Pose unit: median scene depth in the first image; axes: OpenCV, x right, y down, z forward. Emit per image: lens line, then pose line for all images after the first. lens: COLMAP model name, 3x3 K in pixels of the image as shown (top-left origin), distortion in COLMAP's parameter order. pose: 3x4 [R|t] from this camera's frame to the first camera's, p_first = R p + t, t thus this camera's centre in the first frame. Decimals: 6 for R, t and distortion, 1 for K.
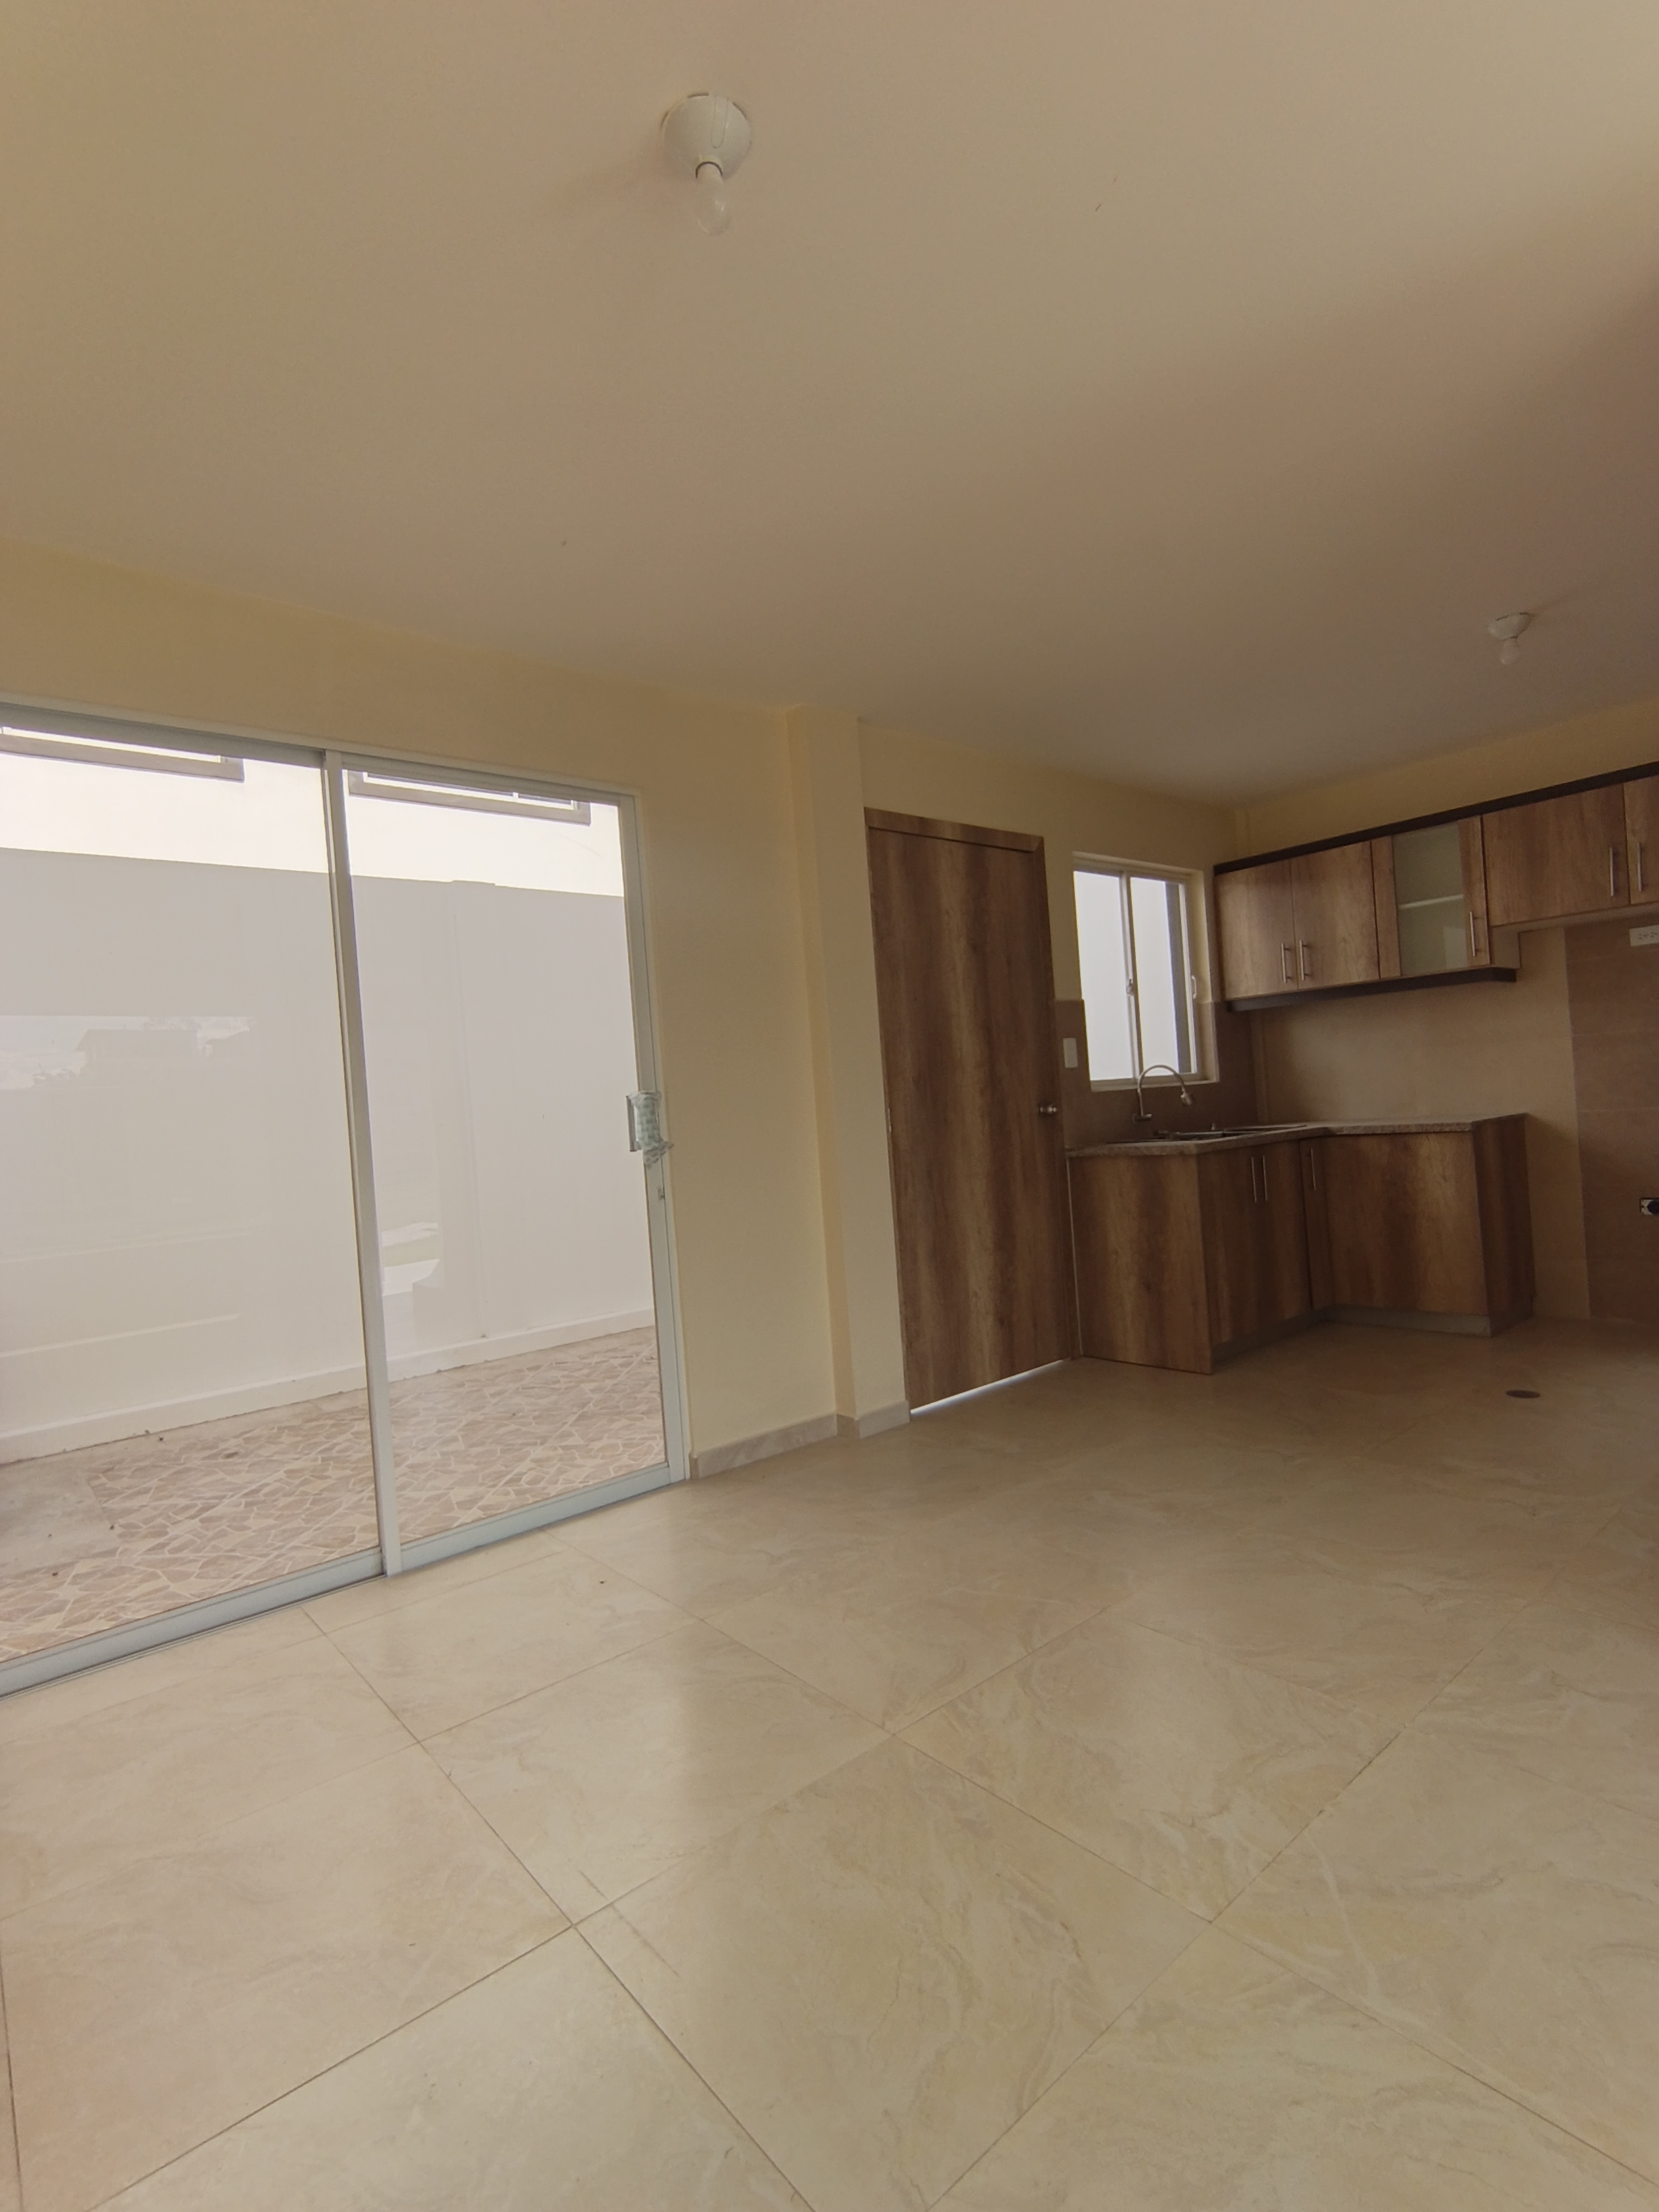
lens RADIAL K [[1090.6, 0, 838.8], [0, 1090.6, 1110.3], [0, 0, 1]] dist [-0.001936, -0.000018]
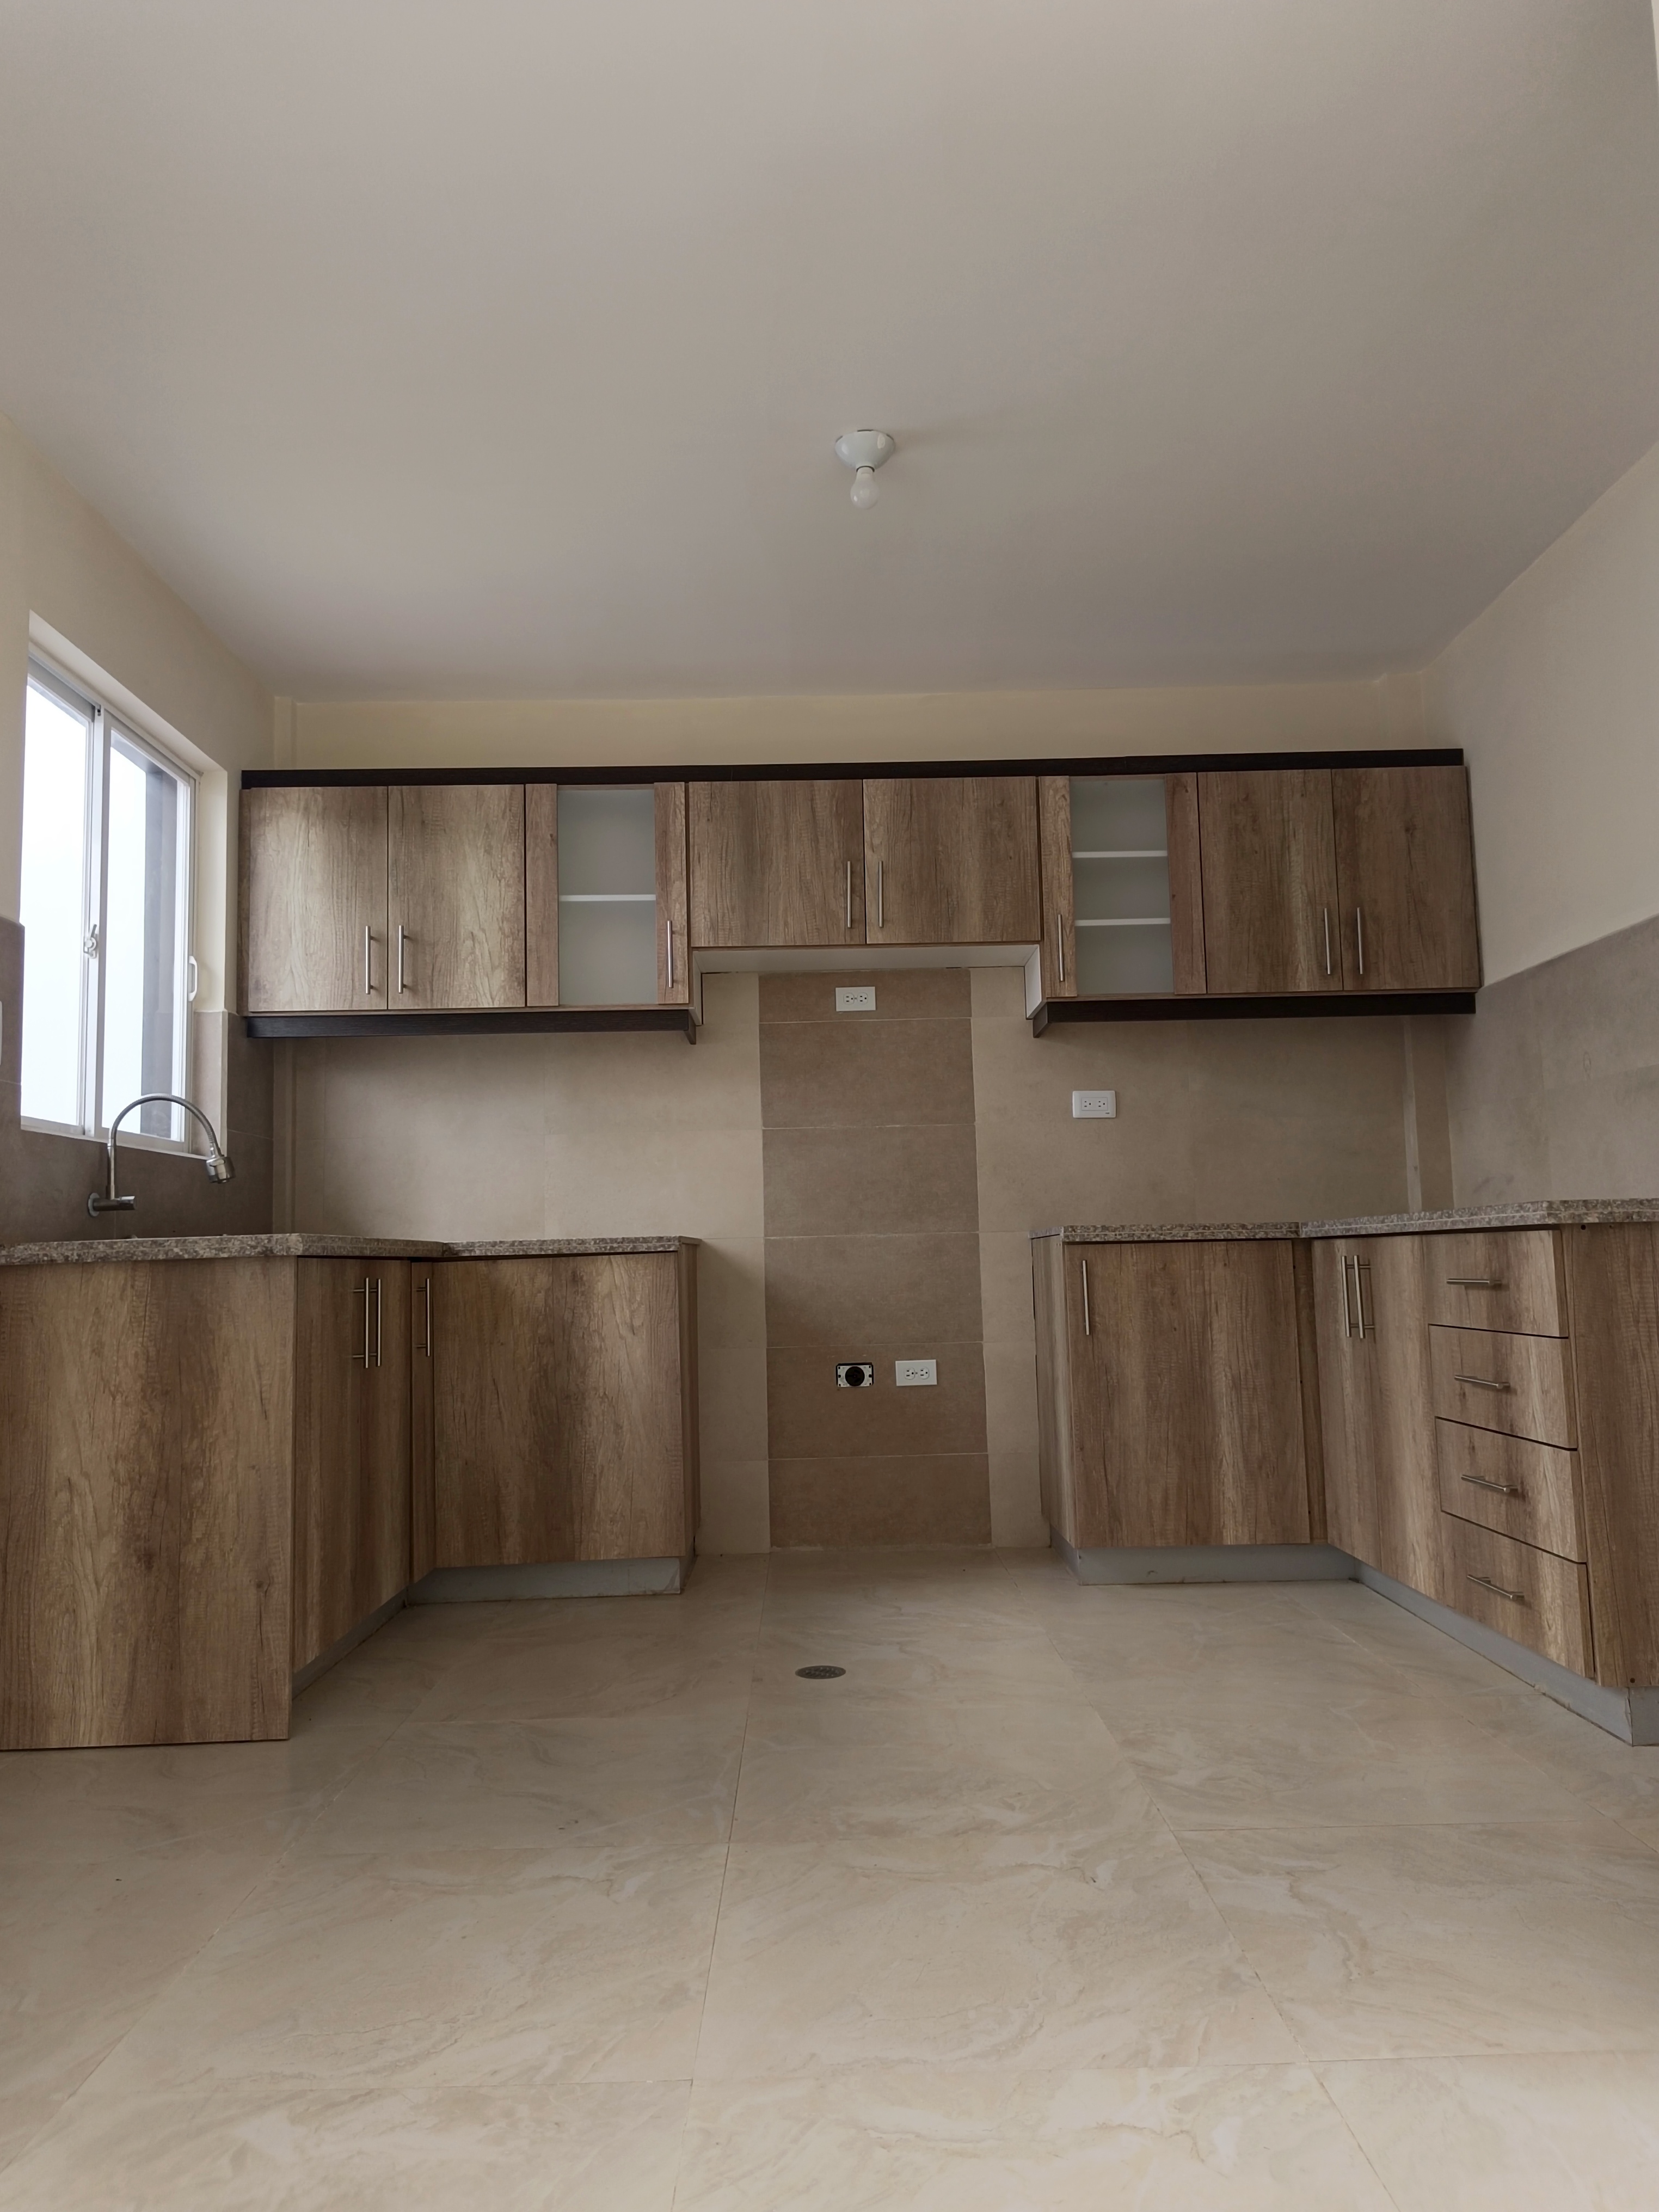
lens RADIAL K [[1548.2, 0, 826.5], [0, 1548.2, 1103.0], [0, 0, 1]] dist [0.056781, -0.025188]
pose [[0.642533, 0.132774, 0.754667, -0.045013], [-0.017069, 0.987109, -0.159137, 0.071838], [-0.766068, 0.089369, 0.636517, 0.344503]]
